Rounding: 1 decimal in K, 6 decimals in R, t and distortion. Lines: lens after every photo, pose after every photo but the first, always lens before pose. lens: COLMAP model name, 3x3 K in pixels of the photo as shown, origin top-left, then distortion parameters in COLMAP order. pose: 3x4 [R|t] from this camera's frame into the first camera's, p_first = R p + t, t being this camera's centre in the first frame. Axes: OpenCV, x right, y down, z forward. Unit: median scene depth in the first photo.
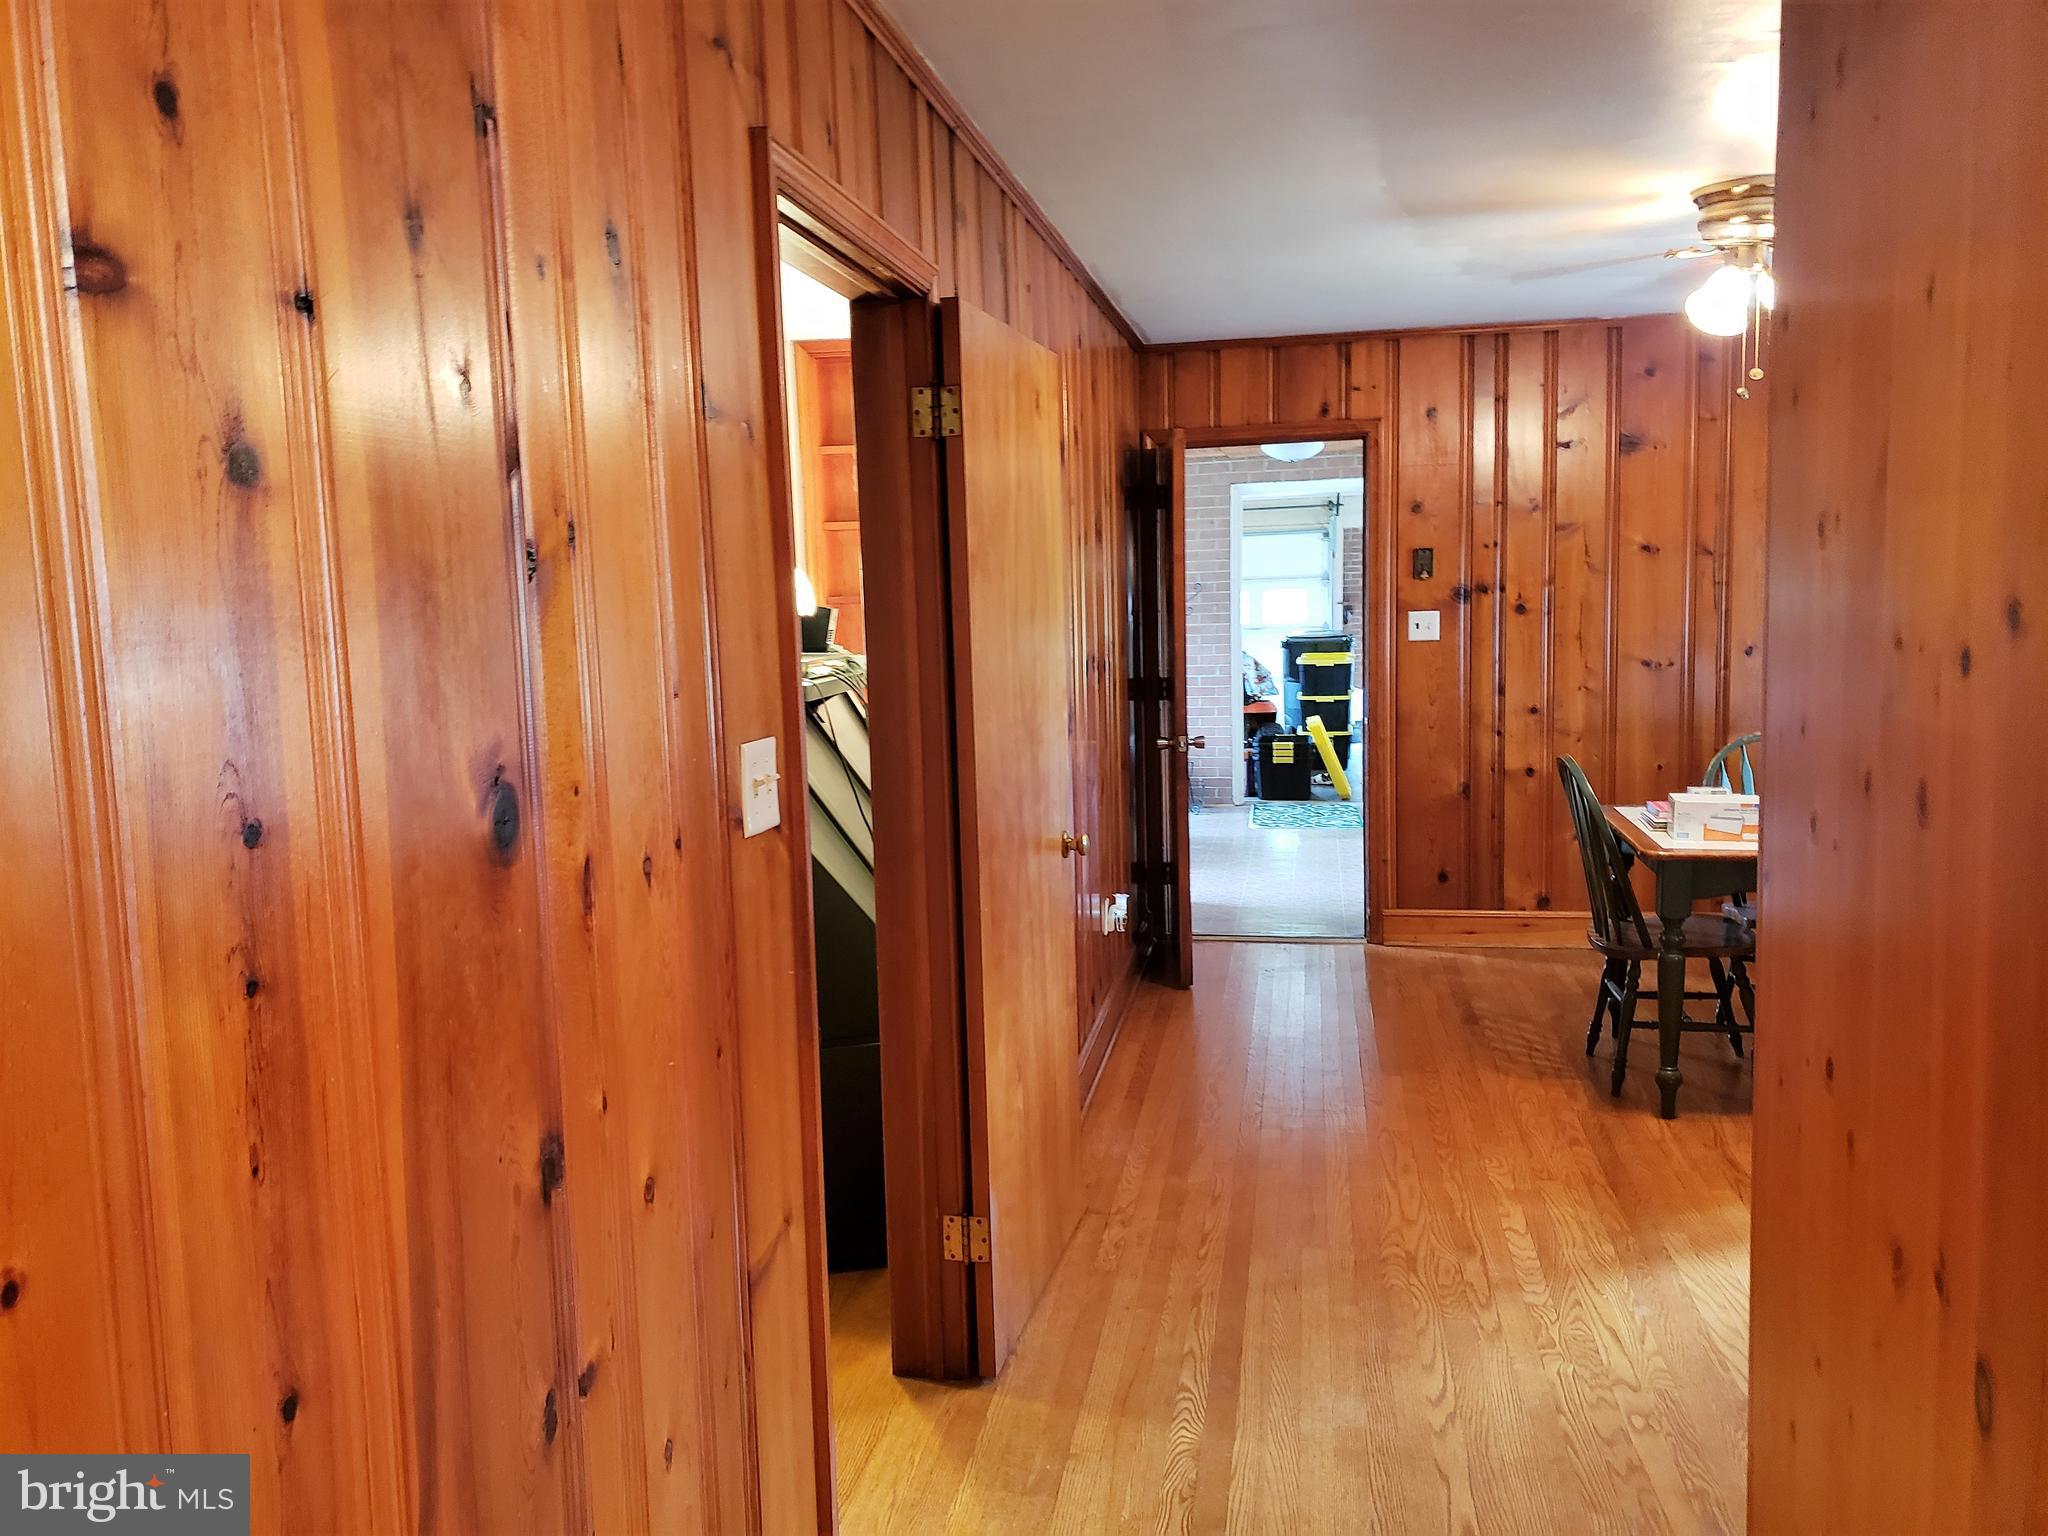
lens RADIAL K [[1605.9, 0, 1024.0], [0, 1605.9, 768.0], [0, 0, 1]] dist [0.223638, -0.439147]
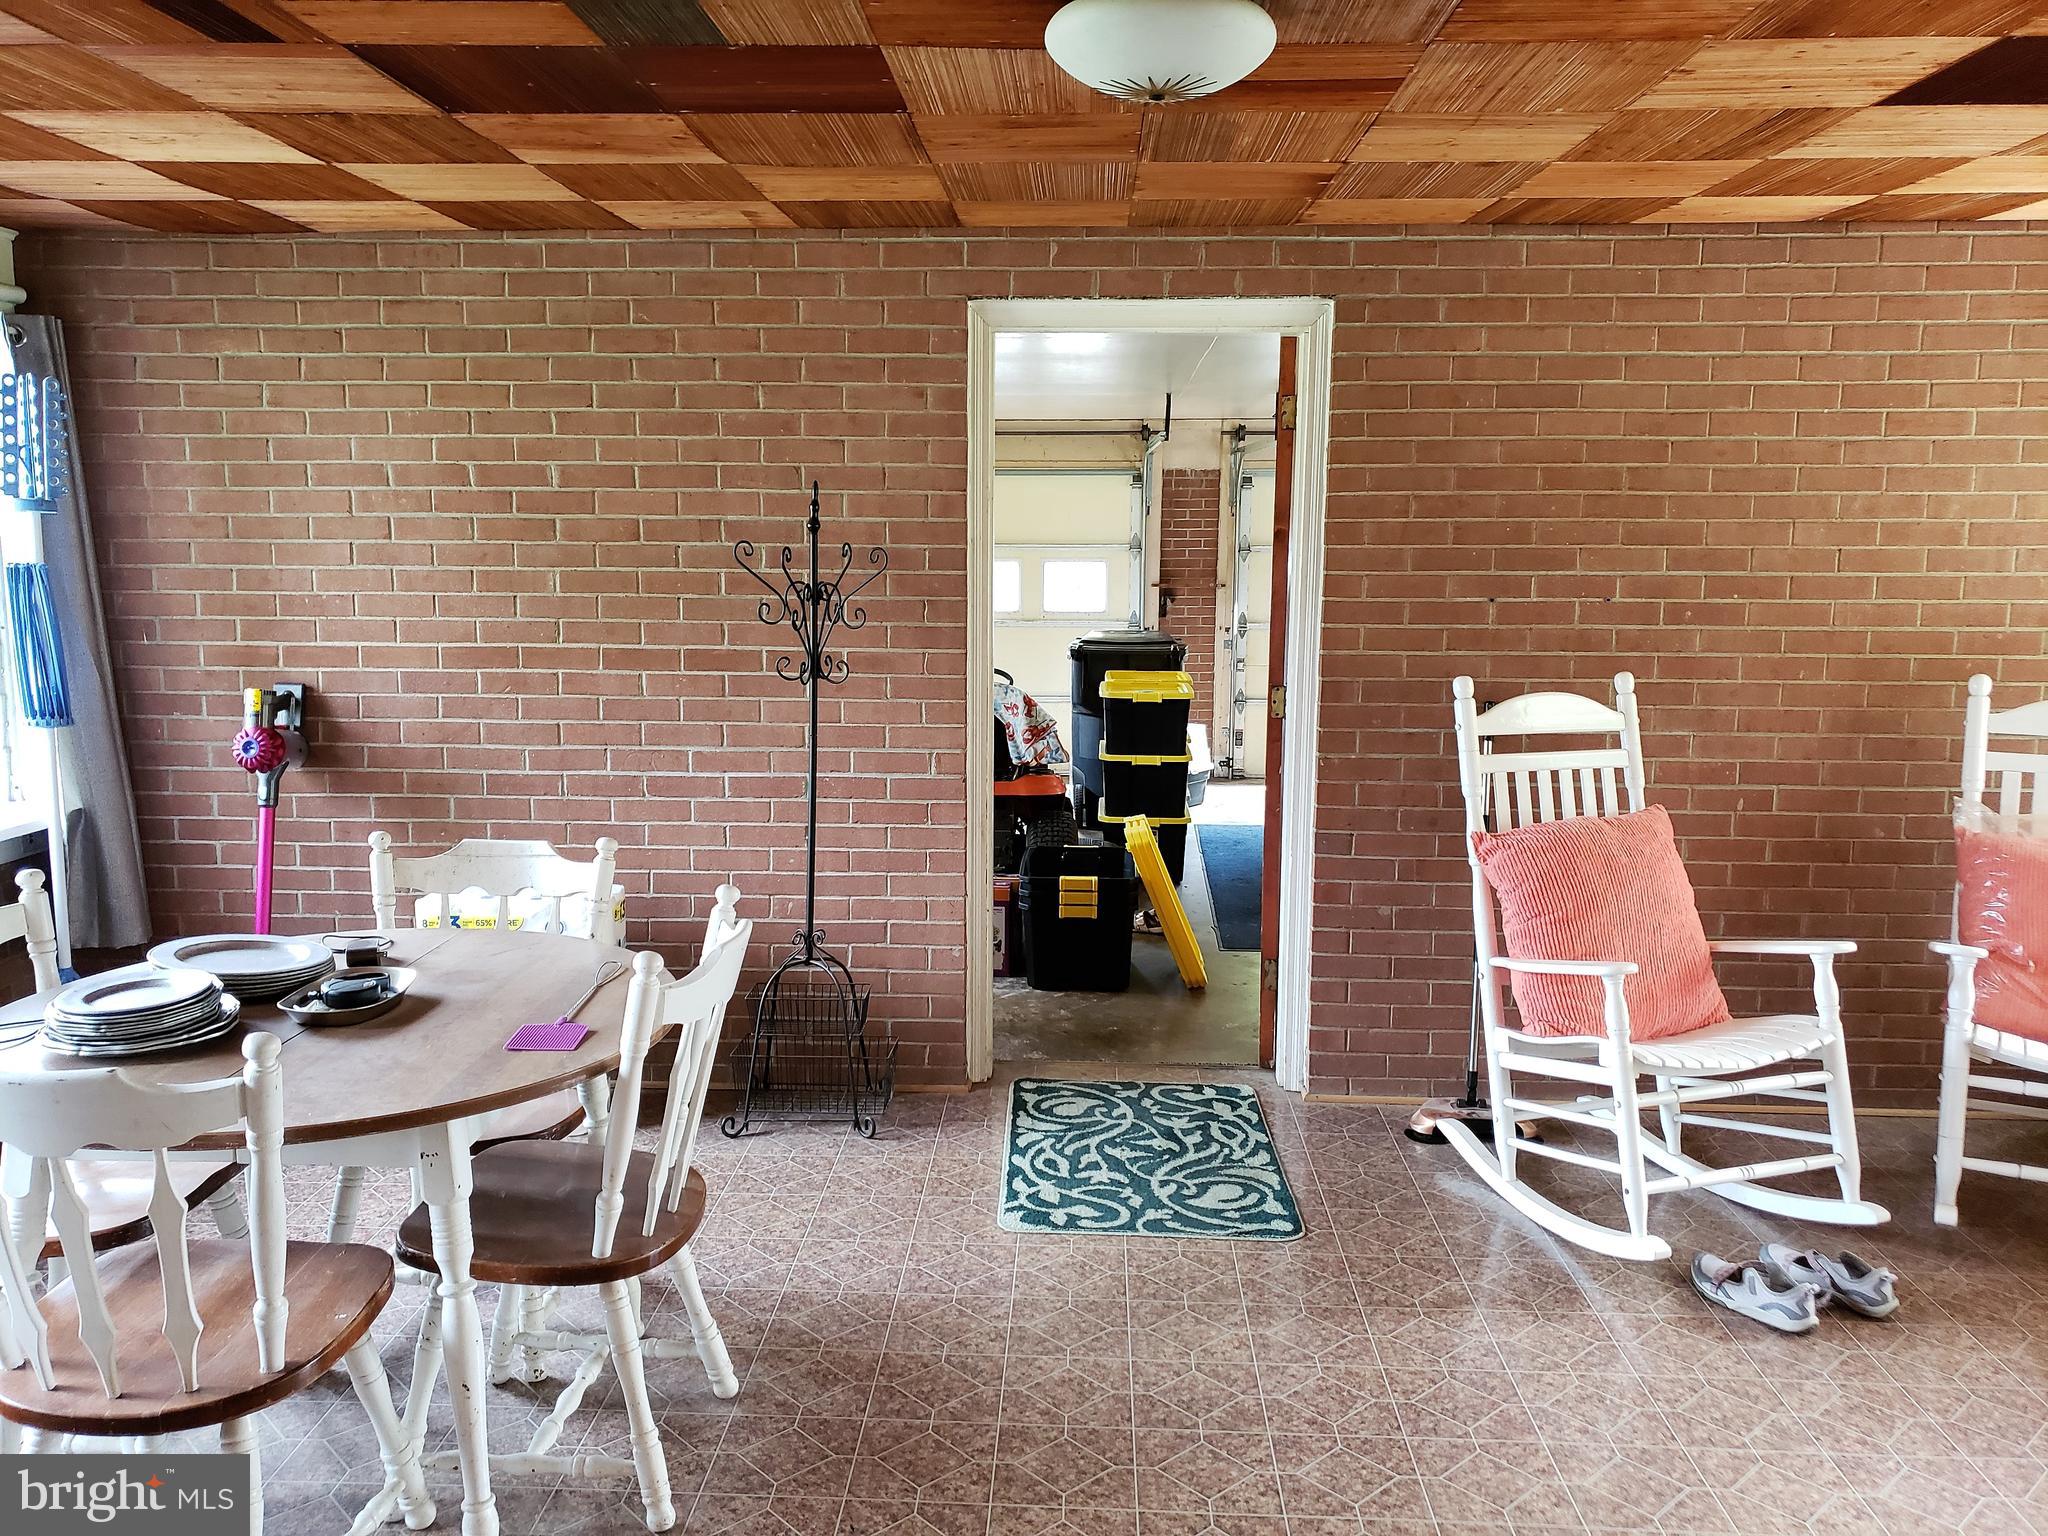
lens RADIAL K [[1600.9, 0, 1024.0], [0, 1600.9, 768.0], [0, 0, 1]] dist [0.028103, 0.000307]
pose [[0.990136, 0.010719, 0.139698, 0.137675], [-0.014231, 0.999607, 0.024161, -0.110851], [-0.139384, -0.025911, 0.989899, 0.951642]]
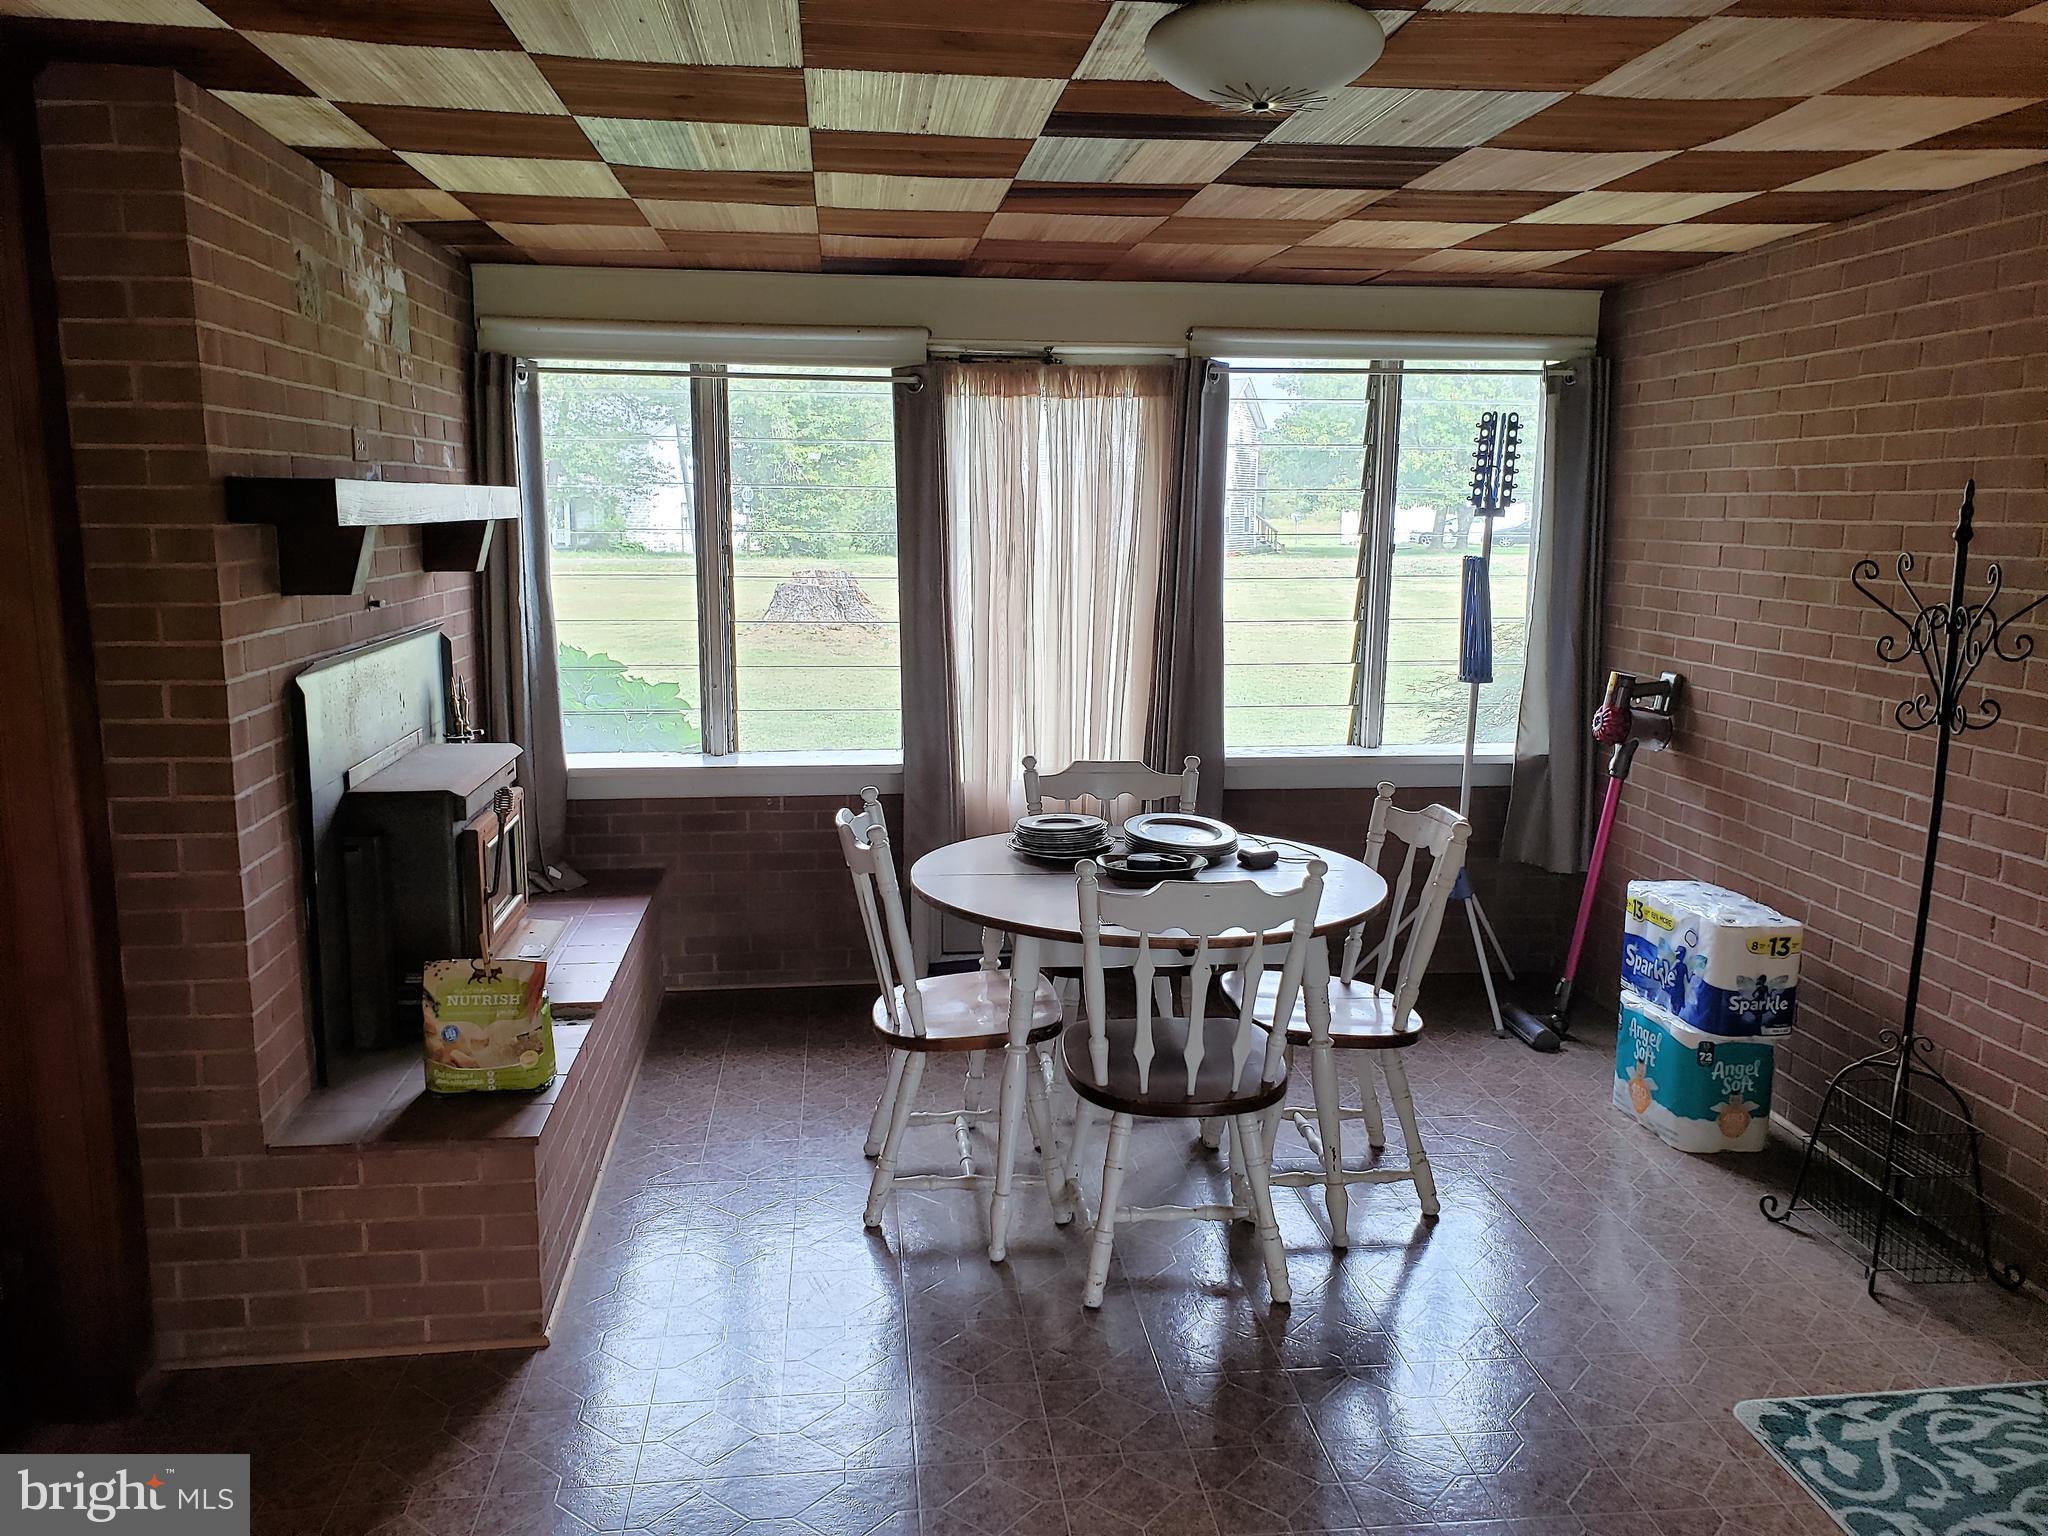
lens RADIAL K [[1600.9, 0, 1024.0], [0, 1600.9, 768.0], [0, 0, 1]] dist [0.028103, 0.000307]
pose [[0.300023, 0.187569, -0.935310, 0.514496], [-0.136106, 0.978864, 0.152644, -0.152530], [0.944172, 0.081505, 0.319211, 1.138646]]
